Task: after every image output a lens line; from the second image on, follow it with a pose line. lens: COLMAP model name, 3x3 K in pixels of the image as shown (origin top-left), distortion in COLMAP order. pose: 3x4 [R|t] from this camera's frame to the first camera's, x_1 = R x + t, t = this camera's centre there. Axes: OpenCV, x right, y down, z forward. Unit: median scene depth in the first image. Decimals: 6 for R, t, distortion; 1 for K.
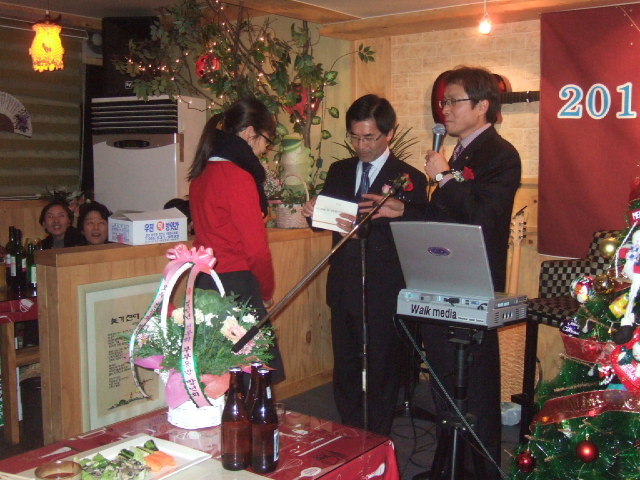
lens RADIAL K [[709.0, 0, 350.2], [0, 709.0, 237.9], [0, 0, 1]] dist [-0.056413, 0.000000]
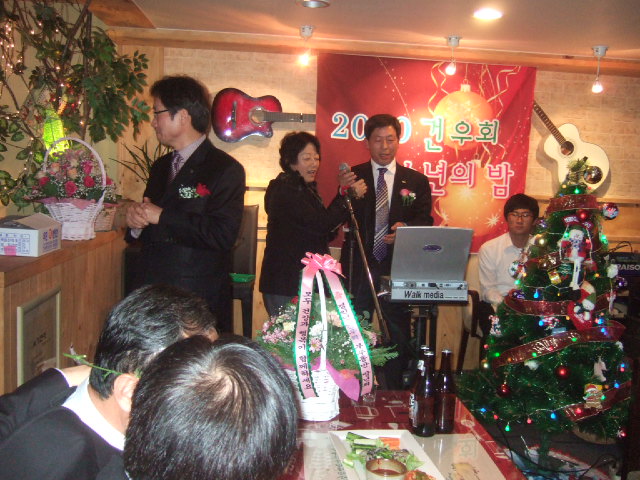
lens RADIAL K [[640.3, 0, 306.8], [0, 640.3, 244.1], [0, 0, 1]] dist [-0.051048, 0.000000]
pose [[0.759647, -0.045413, 0.648748, -0.509824], [0.025758, 0.998877, 0.039762, -0.026356], [-0.649825, -0.013494, 0.759964, 0.154682]]
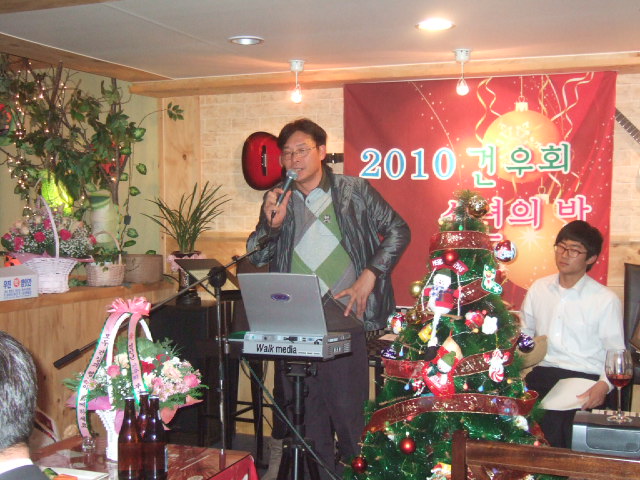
lens RADIAL K [[822.5, 0, 344.2], [0, 822.5, 244.2], [0, 0, 1]] dist [-0.064640, 0.000000]
pose [[0.958369, -0.014125, 0.285182, -0.102251], [0.033153, 0.997525, -0.062004, 0.011853], [-0.283601, 0.068878, 0.956466, -0.223581]]
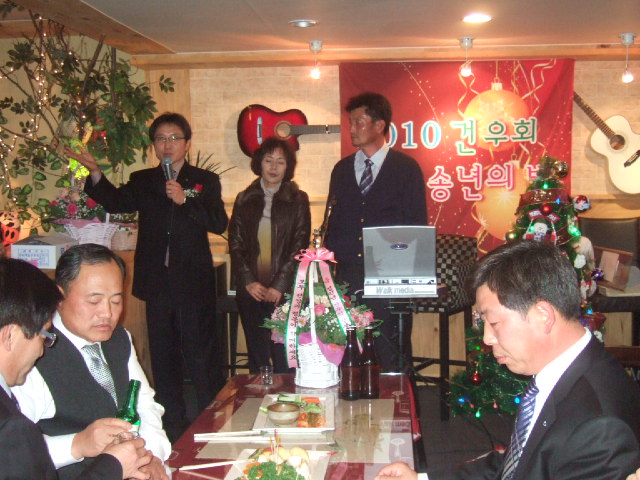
lens RADIAL K [[822.5, 0, 324.0], [0, 822.5, 243.3], [0, 0, 1]] dist [-0.064640, 0.000000]
pose [[0.851562, -0.051390, 0.521729, -0.535365], [0.069157, 0.997499, -0.014624, 0.016160], [-0.519672, 0.048535, 0.852986, -0.203890]]
